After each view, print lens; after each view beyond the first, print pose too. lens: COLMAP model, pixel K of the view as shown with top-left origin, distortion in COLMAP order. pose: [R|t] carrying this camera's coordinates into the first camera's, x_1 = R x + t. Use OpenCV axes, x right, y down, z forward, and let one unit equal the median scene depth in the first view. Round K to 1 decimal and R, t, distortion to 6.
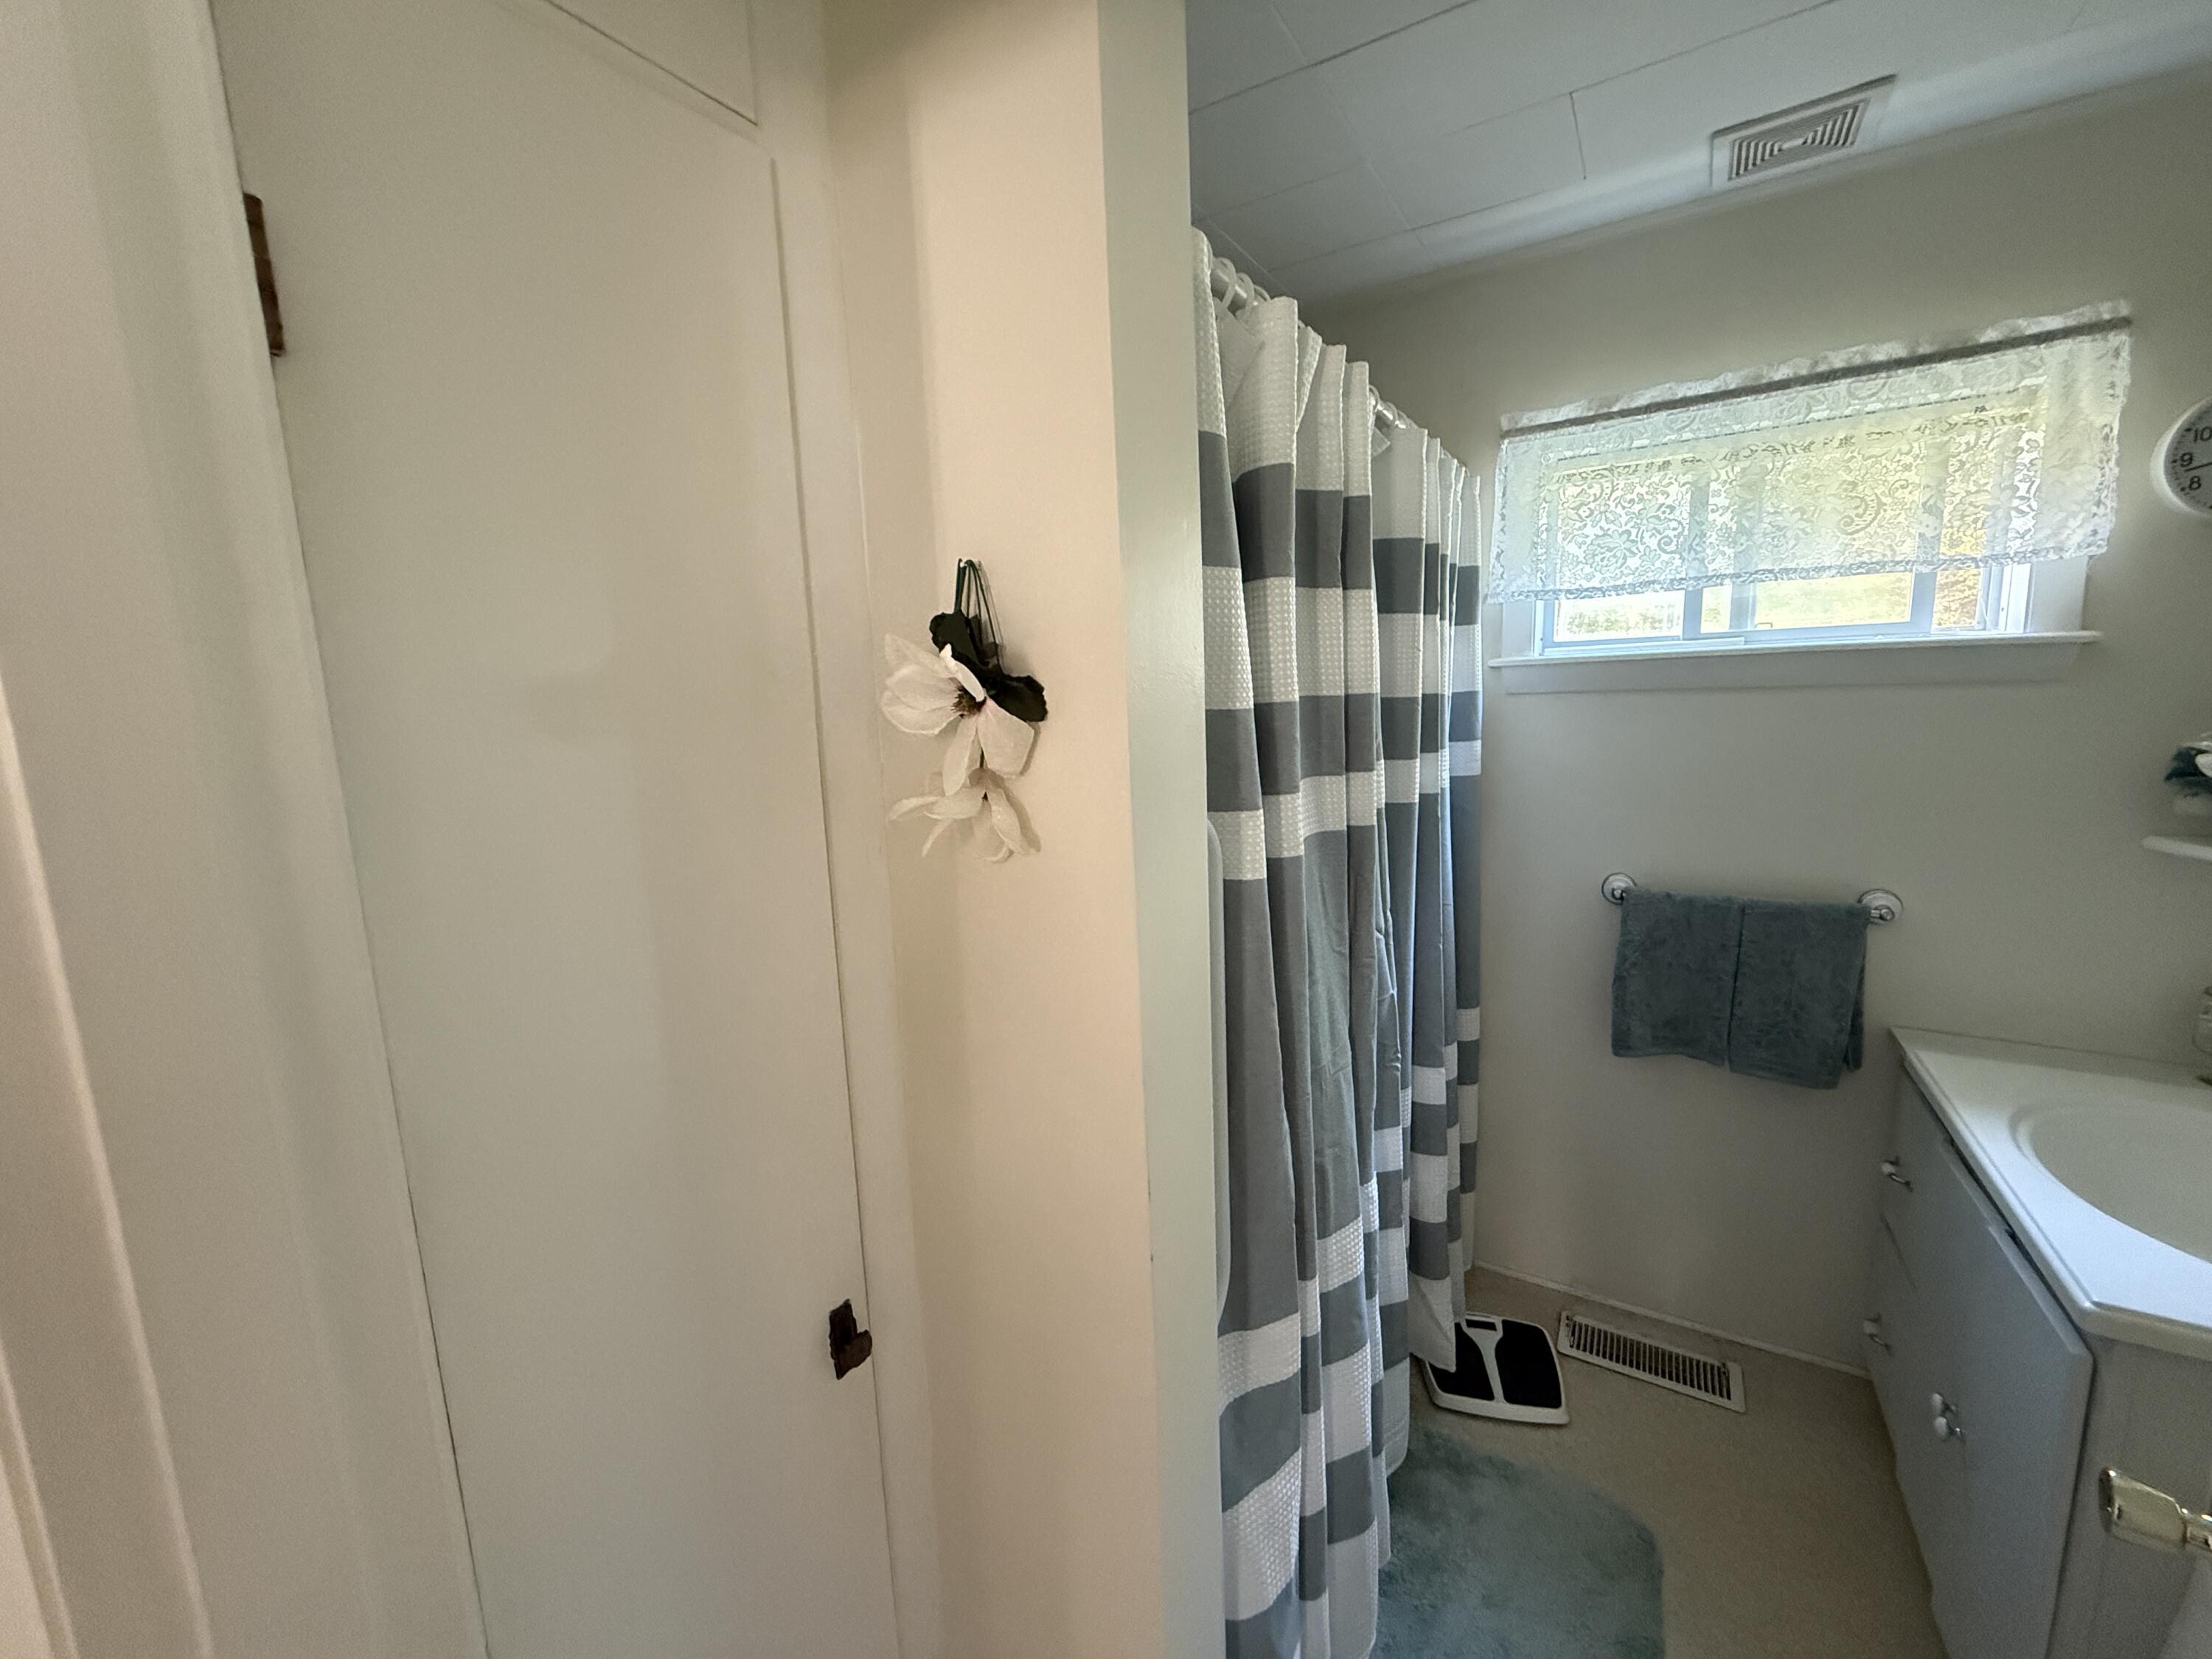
lens RADIAL K [[879.2, 0, 1099.5], [0, 879.2, 830.3], [0, 0, 1]] dist [-0.001579, 0.000350]
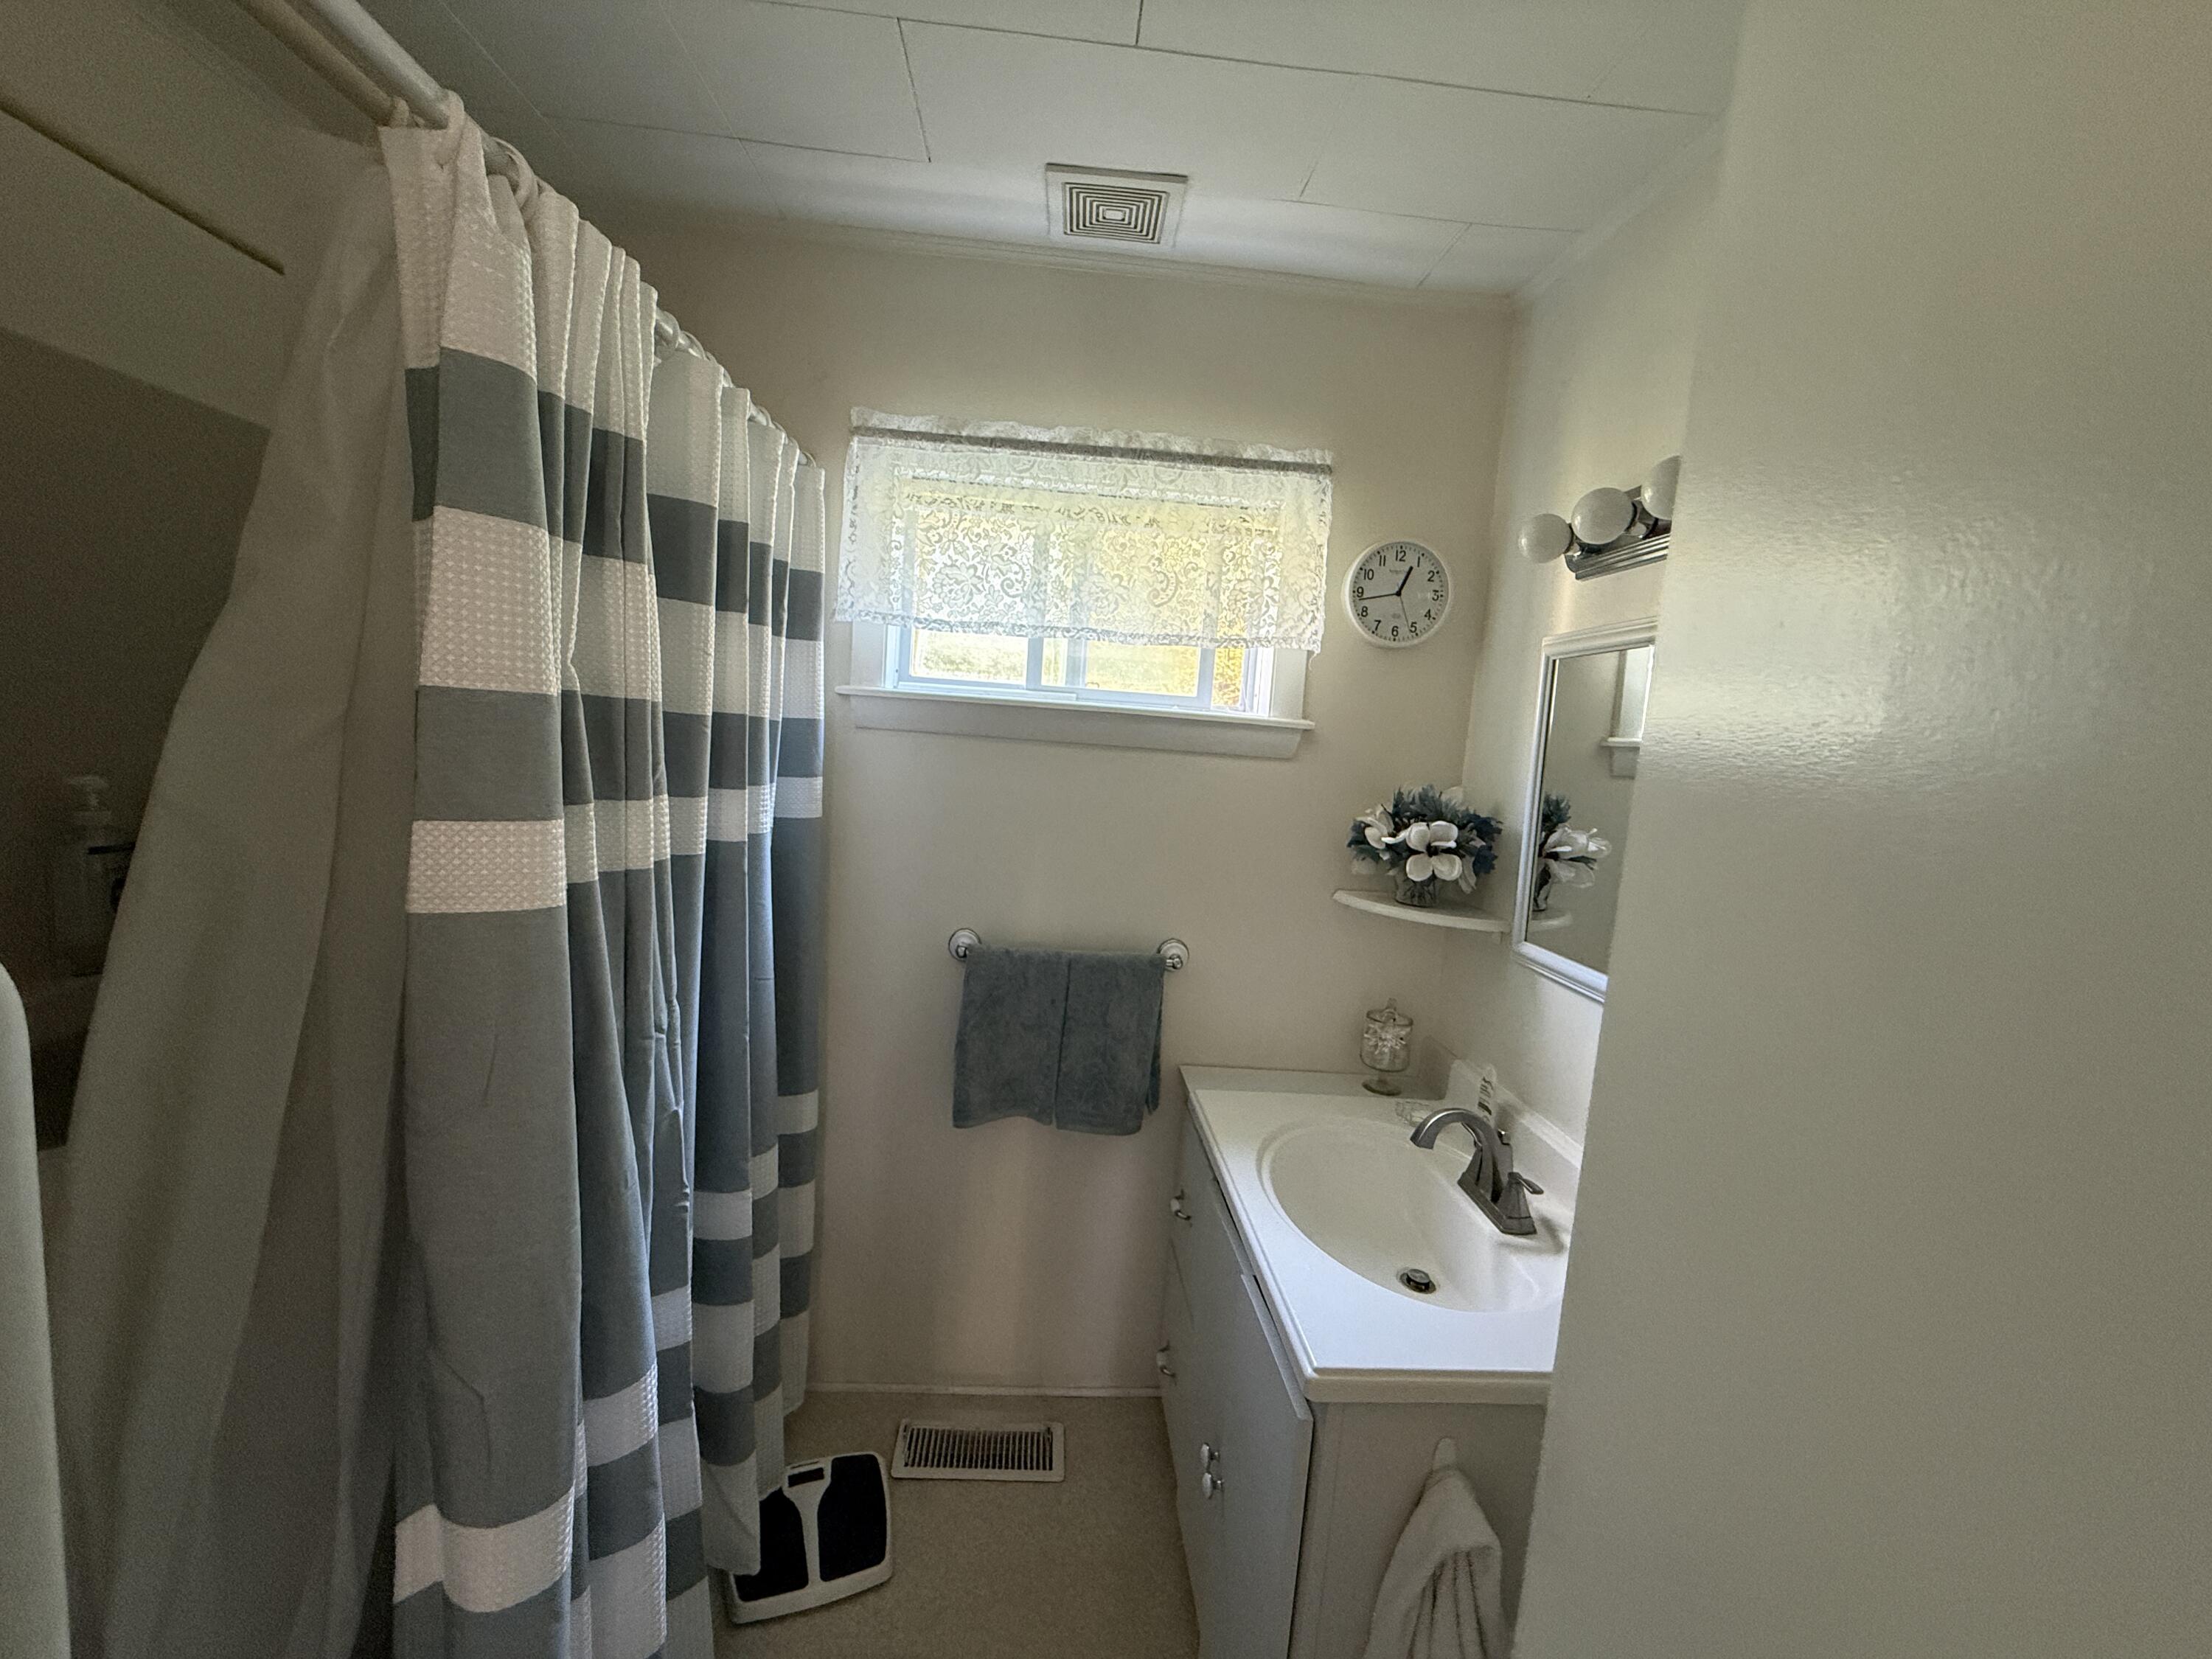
lens RADIAL K [[879.2, 0, 1100.7], [0, 879.2, 838.4], [0, 0, 1]] dist [-0.001579, 0.000350]
pose [[0.809826, 0.027142, 0.586042, 0.174033], [-0.012271, 0.999494, -0.029333, -0.023865], [-0.586542, 0.016563, 0.809749, 0.169822]]
